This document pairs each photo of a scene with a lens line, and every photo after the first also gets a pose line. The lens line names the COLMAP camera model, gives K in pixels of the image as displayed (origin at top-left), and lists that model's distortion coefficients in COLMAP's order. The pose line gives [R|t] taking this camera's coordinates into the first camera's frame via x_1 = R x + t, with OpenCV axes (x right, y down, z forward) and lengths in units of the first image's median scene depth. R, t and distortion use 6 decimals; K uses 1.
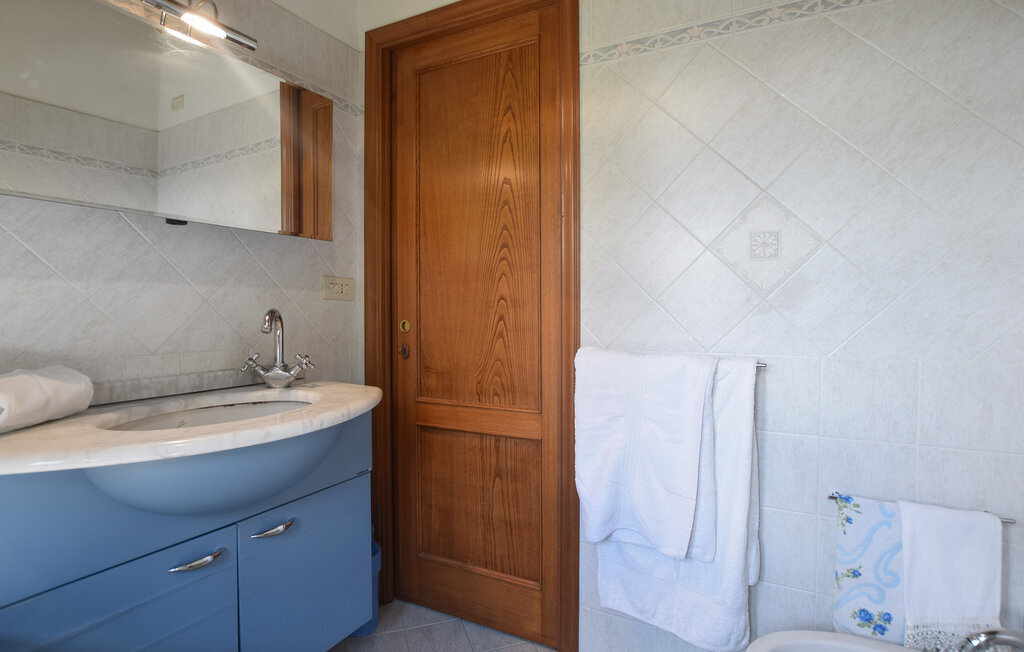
lens RADIAL K [[518.9, 0, 536.1], [0, 518.9, 314.0], [0, 0, 1]] dist [-0.002185, -0.000468]
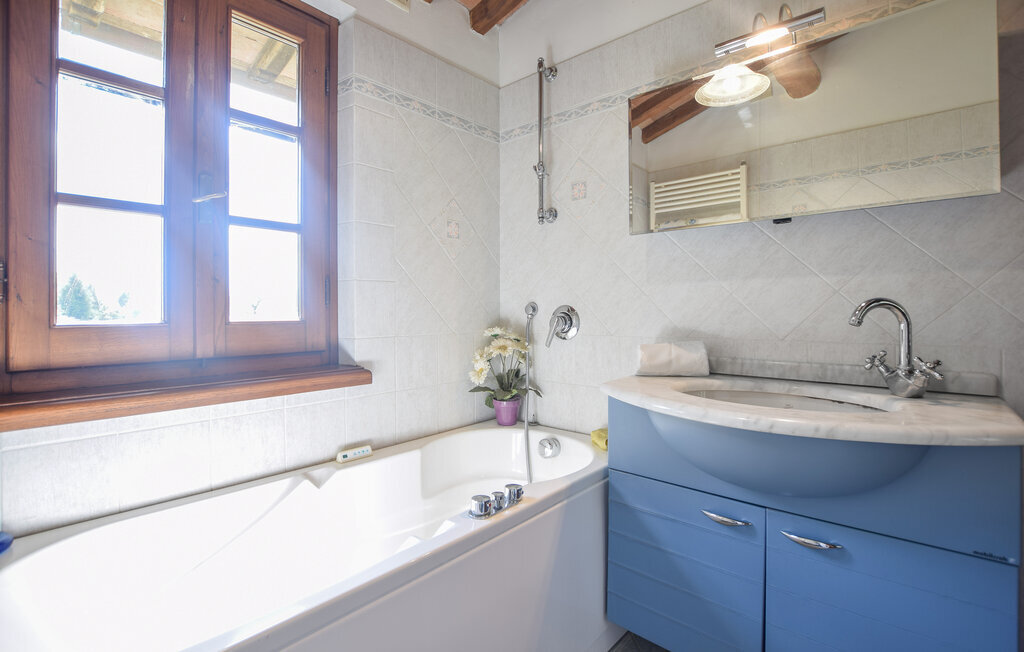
lens RADIAL K [[518.9, 0, 536.1], [0, 518.9, 314.0], [0, 0, 1]] dist [-0.002185, -0.000468]
pose [[-0.251289, 0.003278, -0.967906, 0.493789], [-0.006857, 0.999963, 0.005167, 0.017471], [0.967888, 0.007935, -0.251258, 0.767056]]
